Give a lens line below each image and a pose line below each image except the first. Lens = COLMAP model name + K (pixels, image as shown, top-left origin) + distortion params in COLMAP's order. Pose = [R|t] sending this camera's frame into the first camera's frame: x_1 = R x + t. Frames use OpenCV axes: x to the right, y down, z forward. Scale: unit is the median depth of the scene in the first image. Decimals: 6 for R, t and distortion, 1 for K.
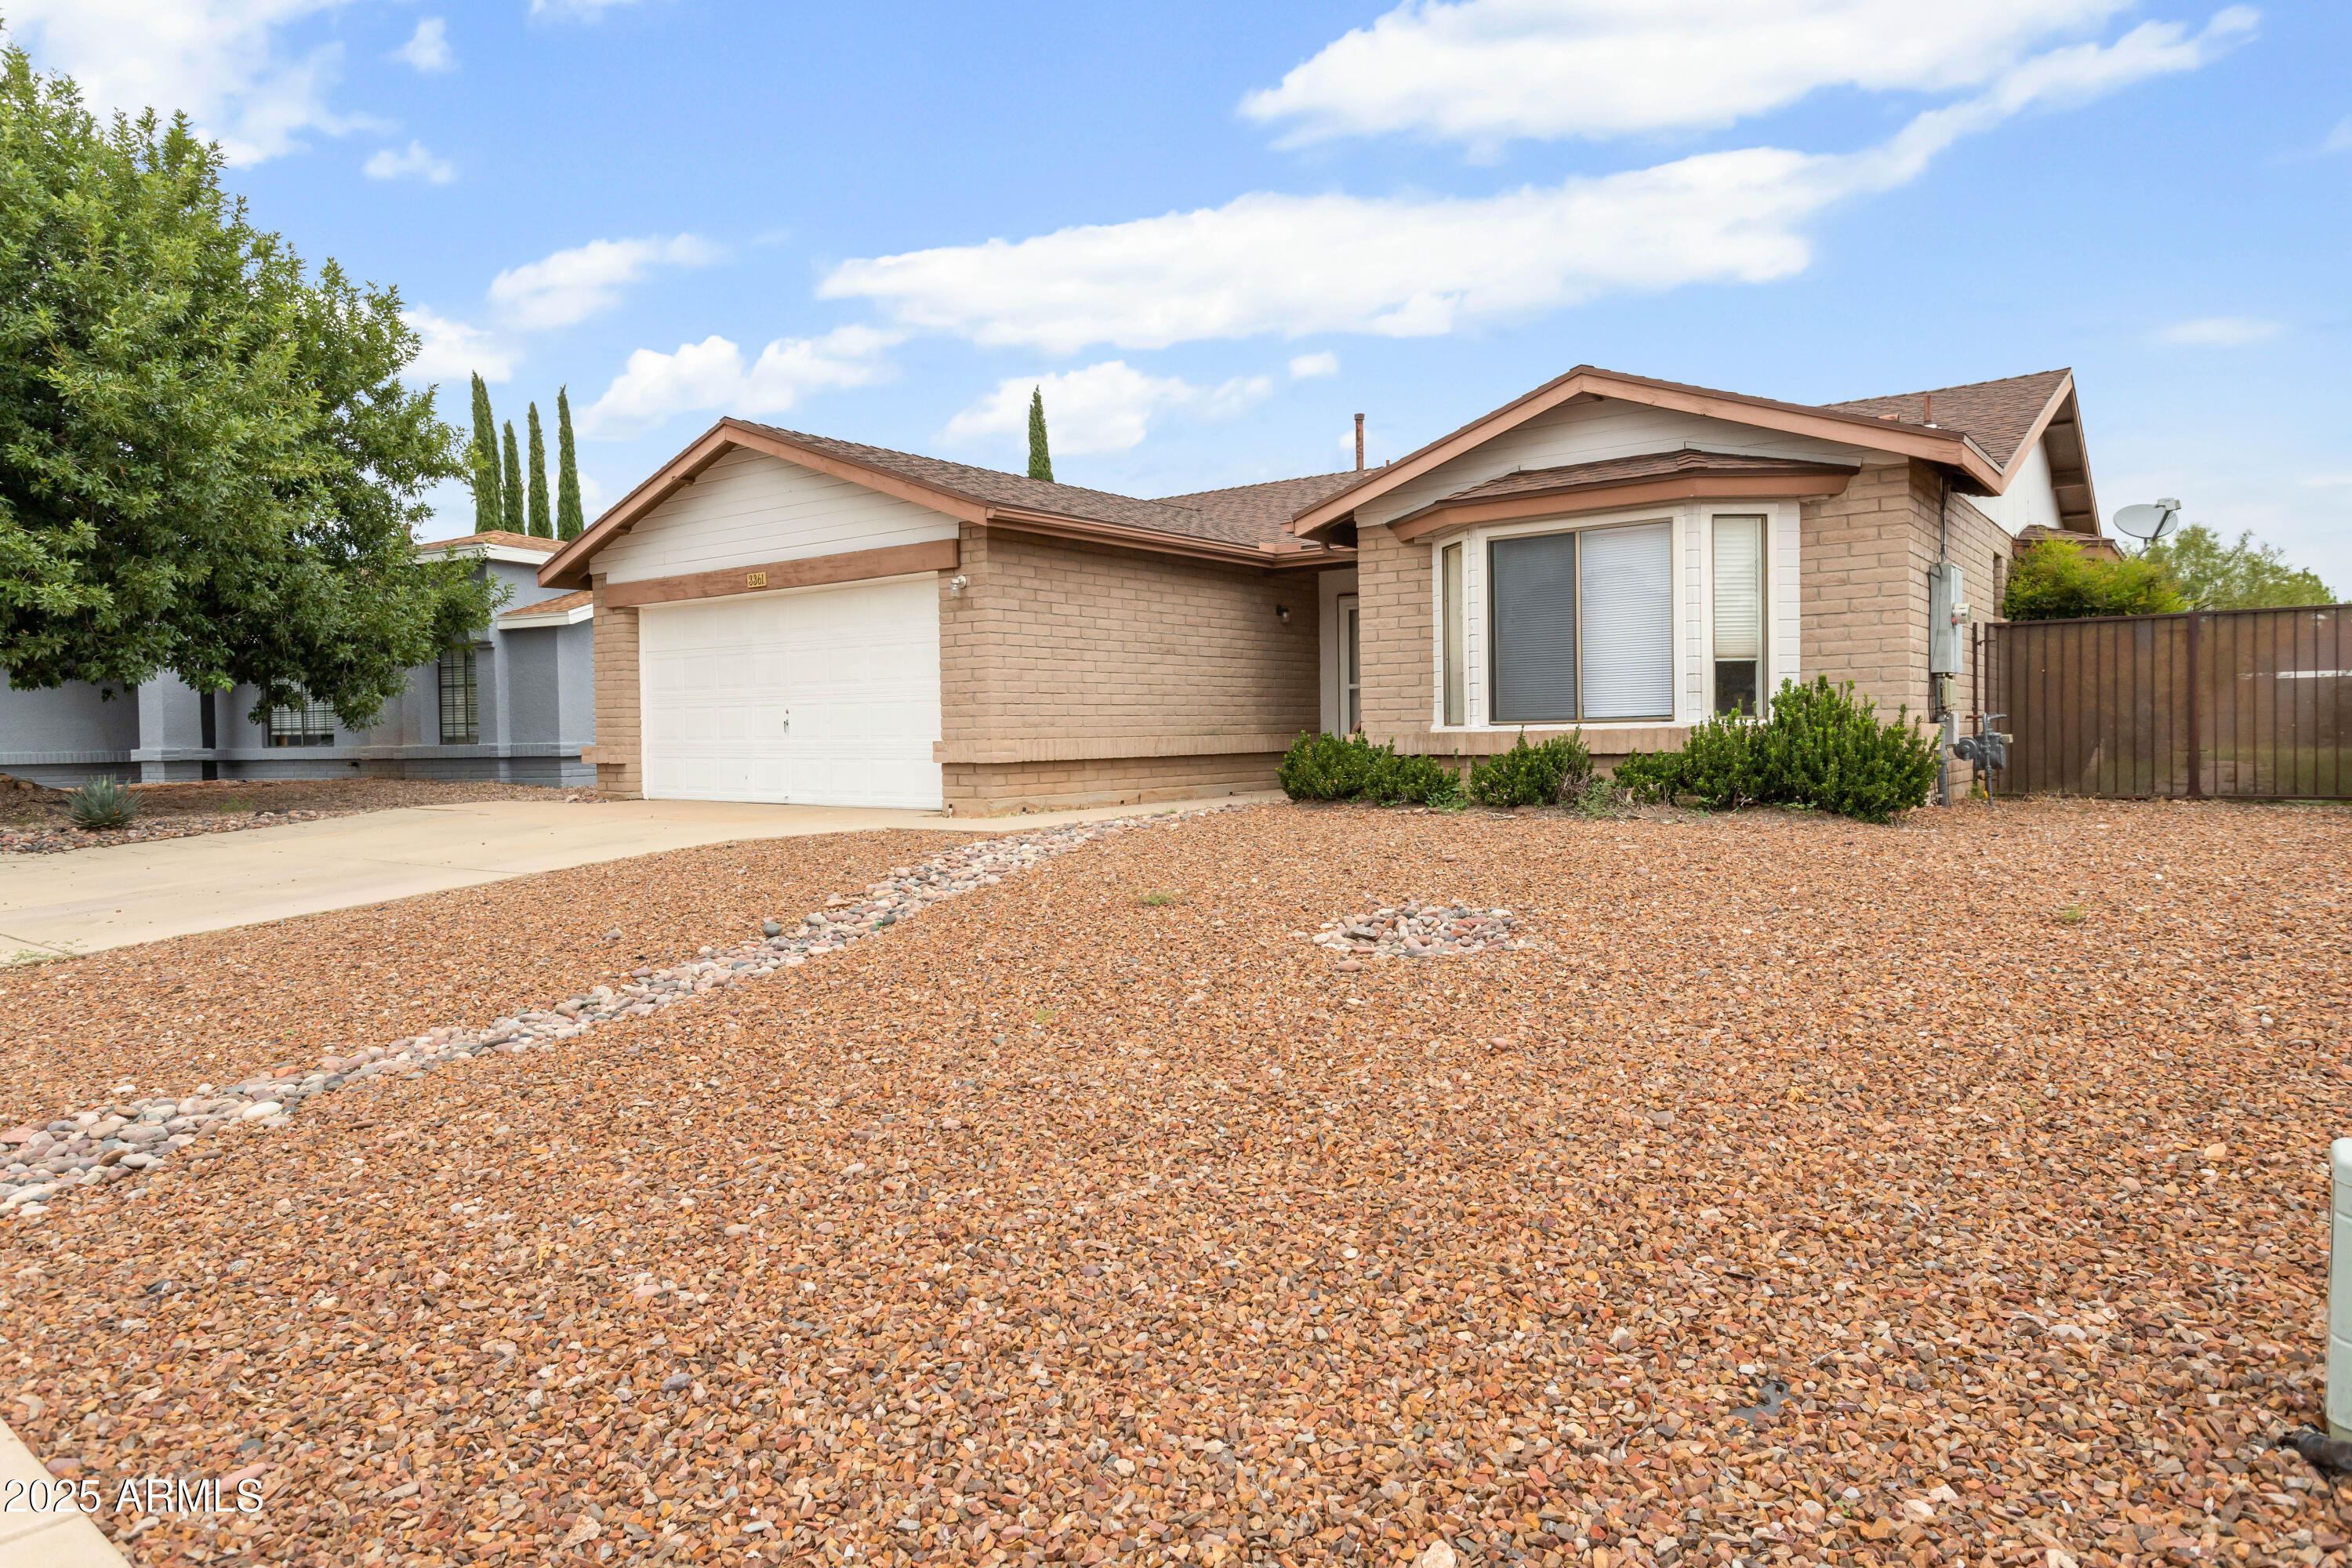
lens RADIAL K [[1402.4, 0, 1183.6], [0, 1402.4, 772.1], [0, 0, 1]] dist [0.002295, 0.006099]
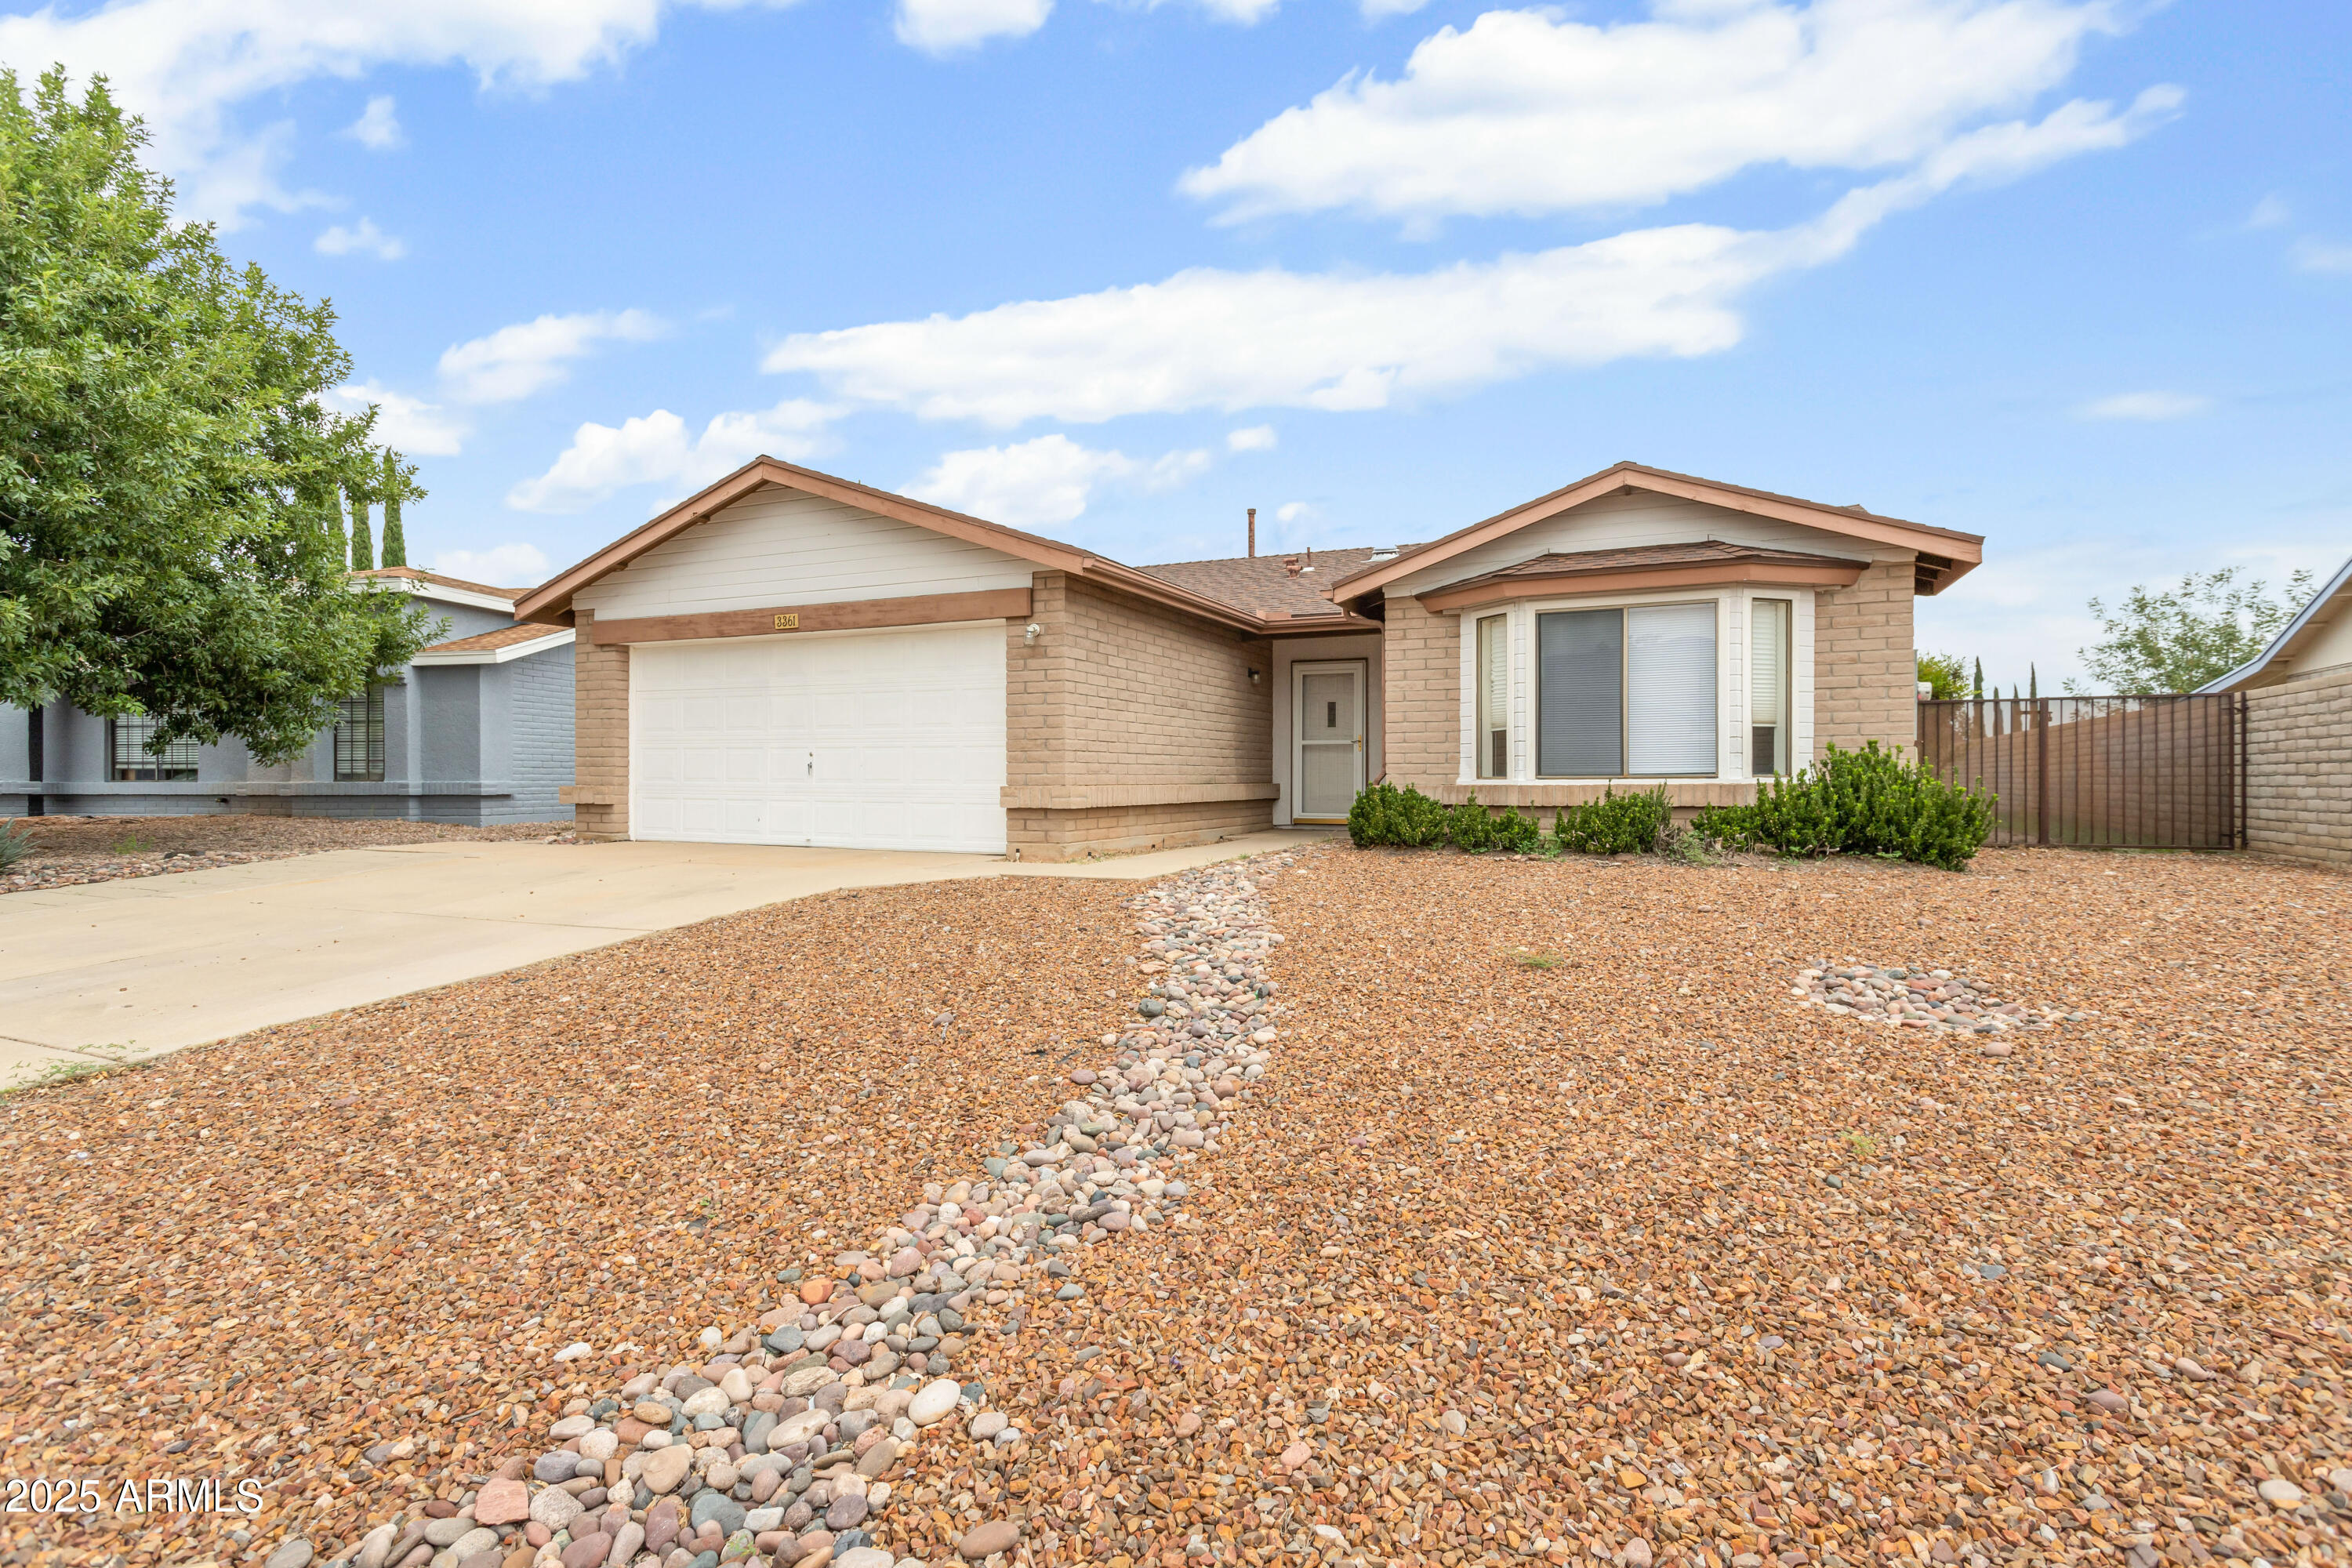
lens RADIAL K [[1120.8, 0, 1164.6], [0, 1120.8, 790.5], [0, 0, 1]] dist [0.005480, -0.001810]
pose [[0.974306, 0.012821, 0.224862, -0.236149], [-0.008481, 0.999759, -0.020252, -0.003518], [-0.225067, 0.017825, 0.974180, 0.179264]]
